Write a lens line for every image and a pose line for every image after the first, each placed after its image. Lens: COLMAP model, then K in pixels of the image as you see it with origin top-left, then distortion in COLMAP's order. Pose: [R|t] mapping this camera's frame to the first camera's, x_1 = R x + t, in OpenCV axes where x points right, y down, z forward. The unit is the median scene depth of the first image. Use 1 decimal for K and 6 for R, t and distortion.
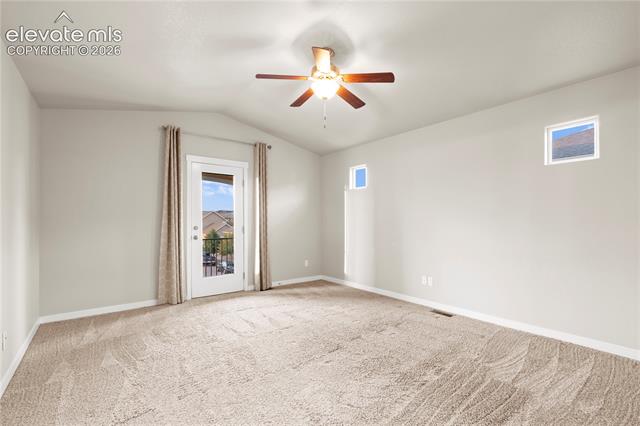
lens RADIAL K [[293.3, 0, 320.7], [0, 293.3, 220.3], [0, 0, 1]] dist [-0.002695, 0.000458]
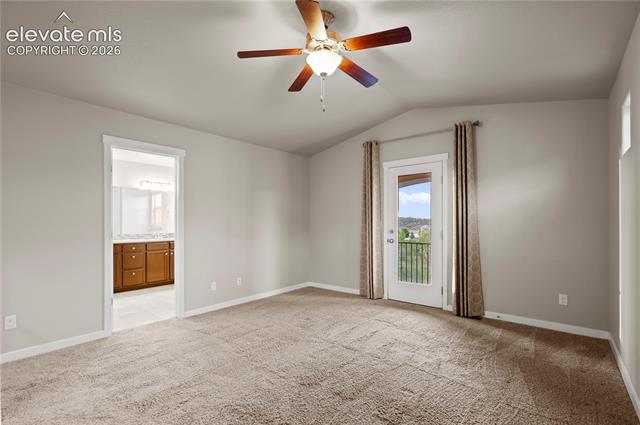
lens RADIAL K [[293.3, 0, 320.7], [0, 293.3, 219.8], [0, 0, 1]] dist [-0.002695, 0.000458]
pose [[0.217678, -0.010309, -0.975966, 0.534977], [0.000632, 0.999945, -0.010421, -0.003711], [0.976020, 0.001652, 0.217672, 0.544108]]
